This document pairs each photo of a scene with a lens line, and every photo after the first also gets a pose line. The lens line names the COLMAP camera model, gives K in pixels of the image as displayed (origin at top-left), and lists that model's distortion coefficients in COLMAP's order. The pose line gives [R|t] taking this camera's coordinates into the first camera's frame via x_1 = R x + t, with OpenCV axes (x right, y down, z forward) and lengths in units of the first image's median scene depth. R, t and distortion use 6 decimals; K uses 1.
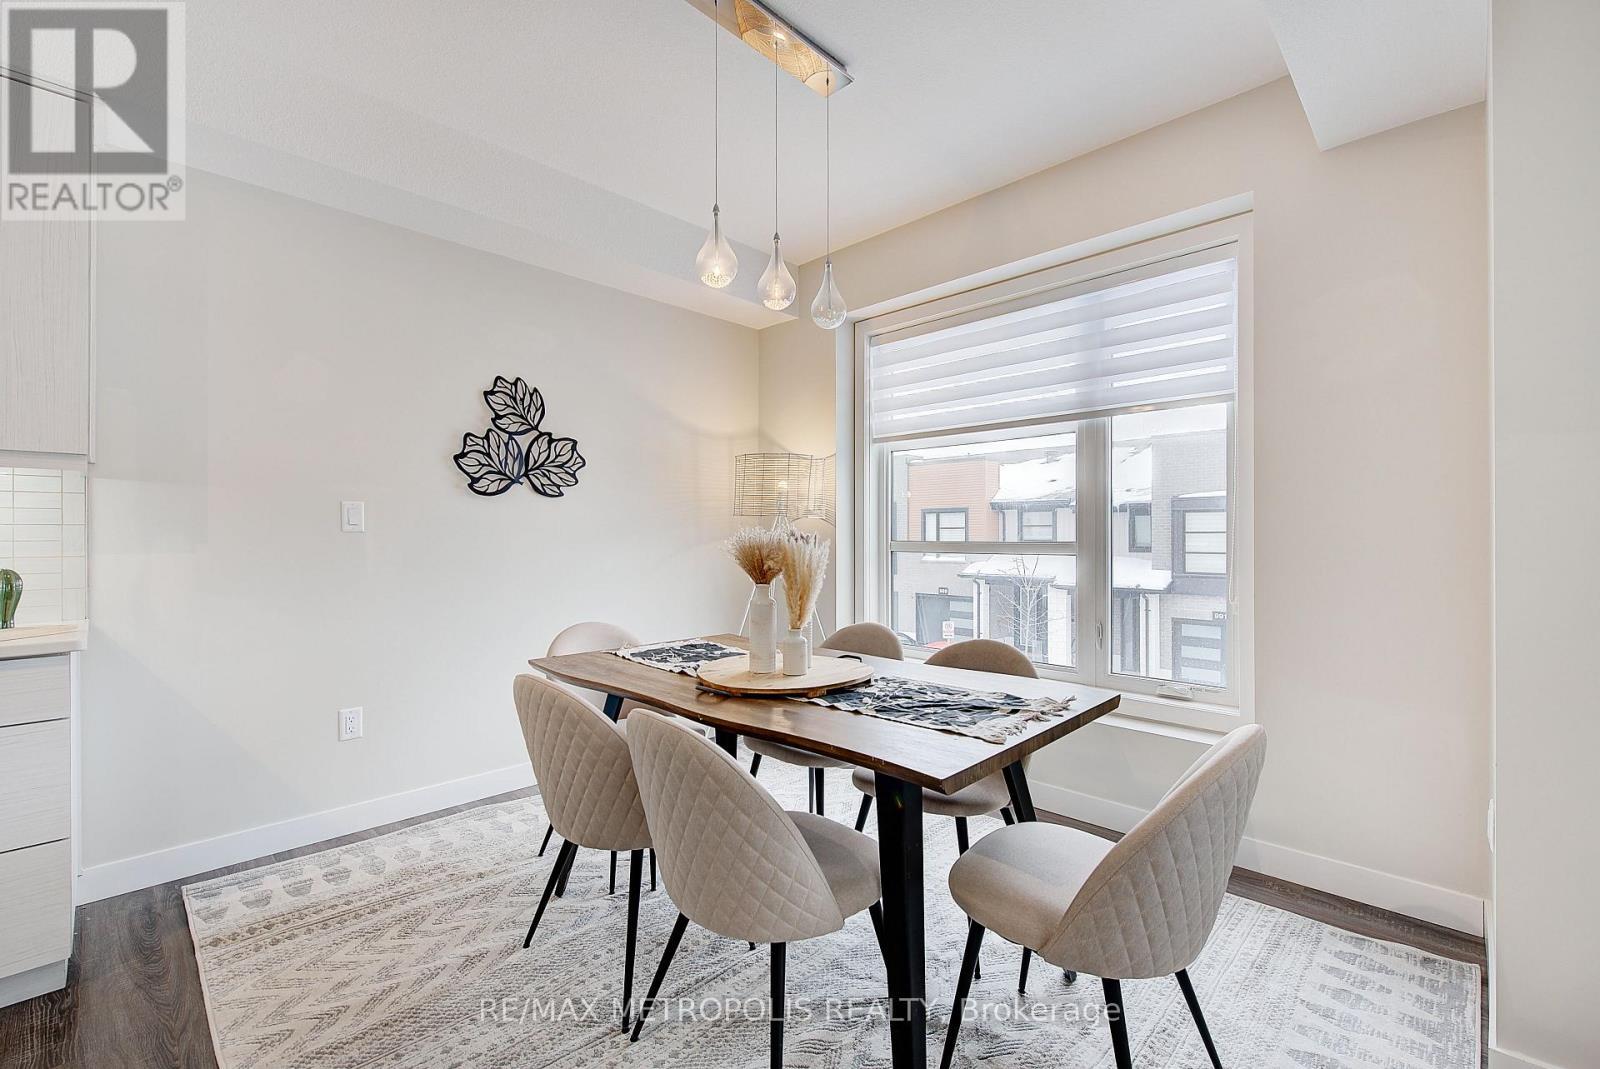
lens RADIAL K [[687.2, 0, 807.4], [0, 687.2, 542.2], [0, 0, 1]] dist [0.001576, -0.000101]
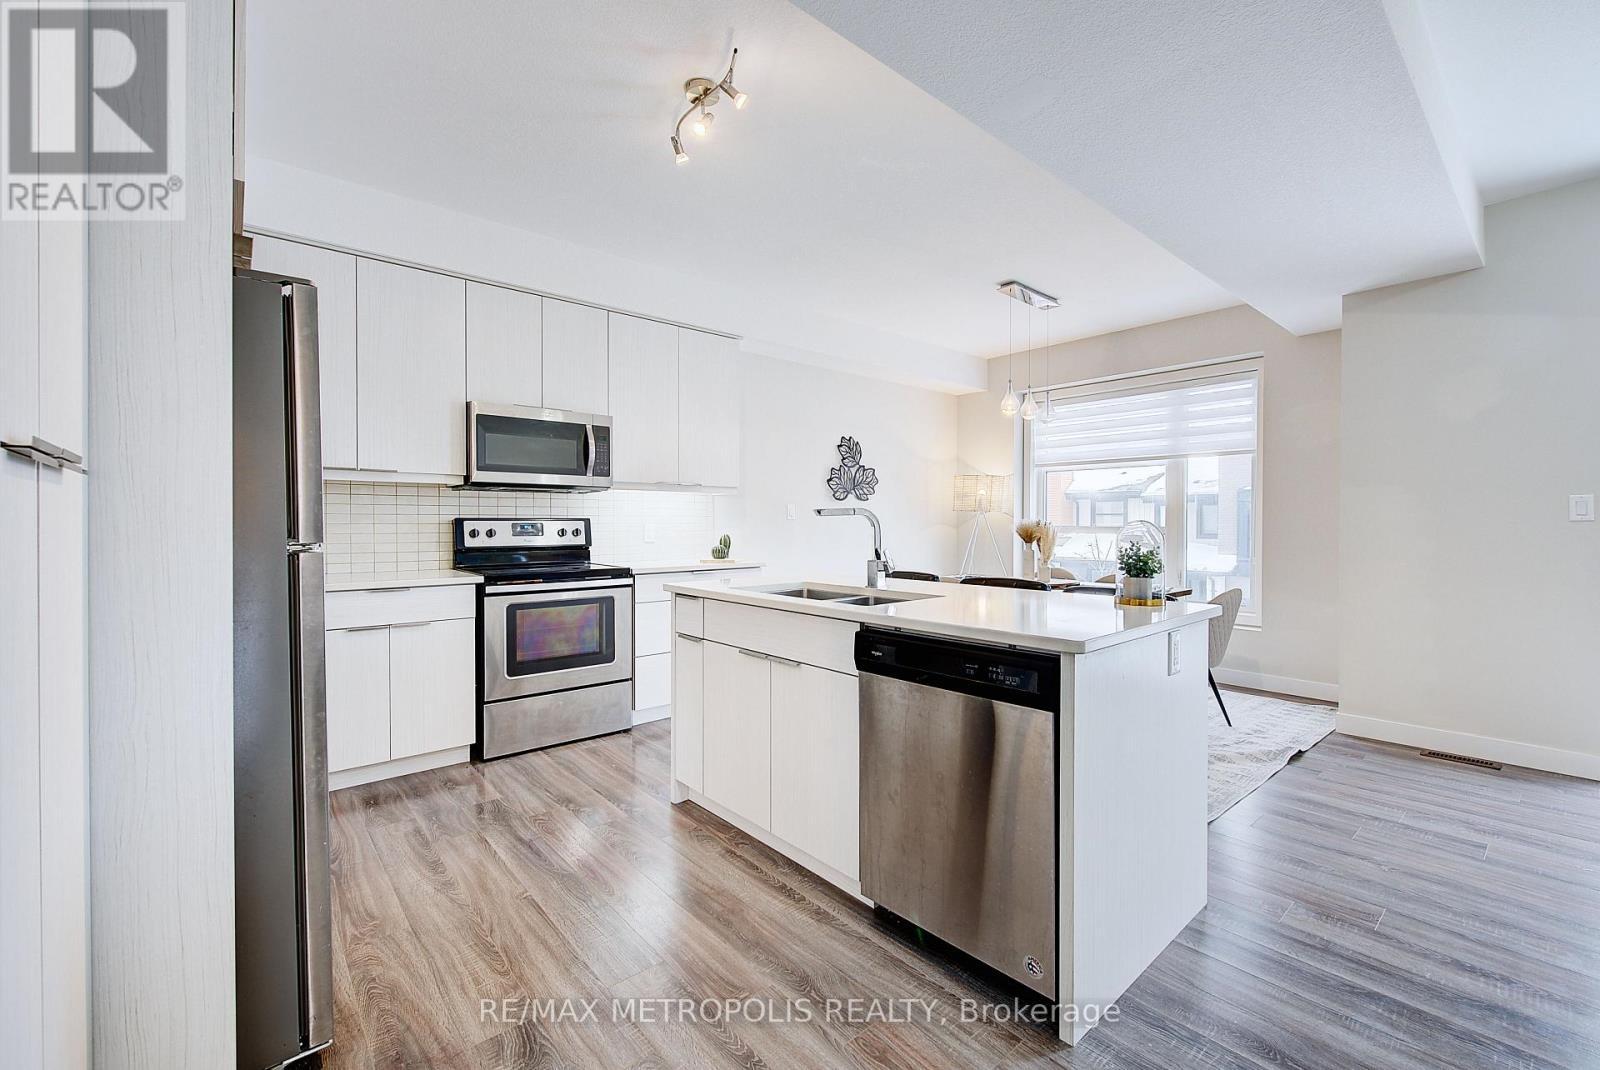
lens RADIAL K [[692.0, 0, 795.5], [0, 692.0, 526.0], [0, 0, 1]] dist [0.002105, 0.000048]
pose [[0.996096, 0.006638, -0.088026, -0.401771], [-0.006922, 0.999972, -0.002917, 0.008024], [0.088004, 0.003515, 0.996114, -0.864354]]
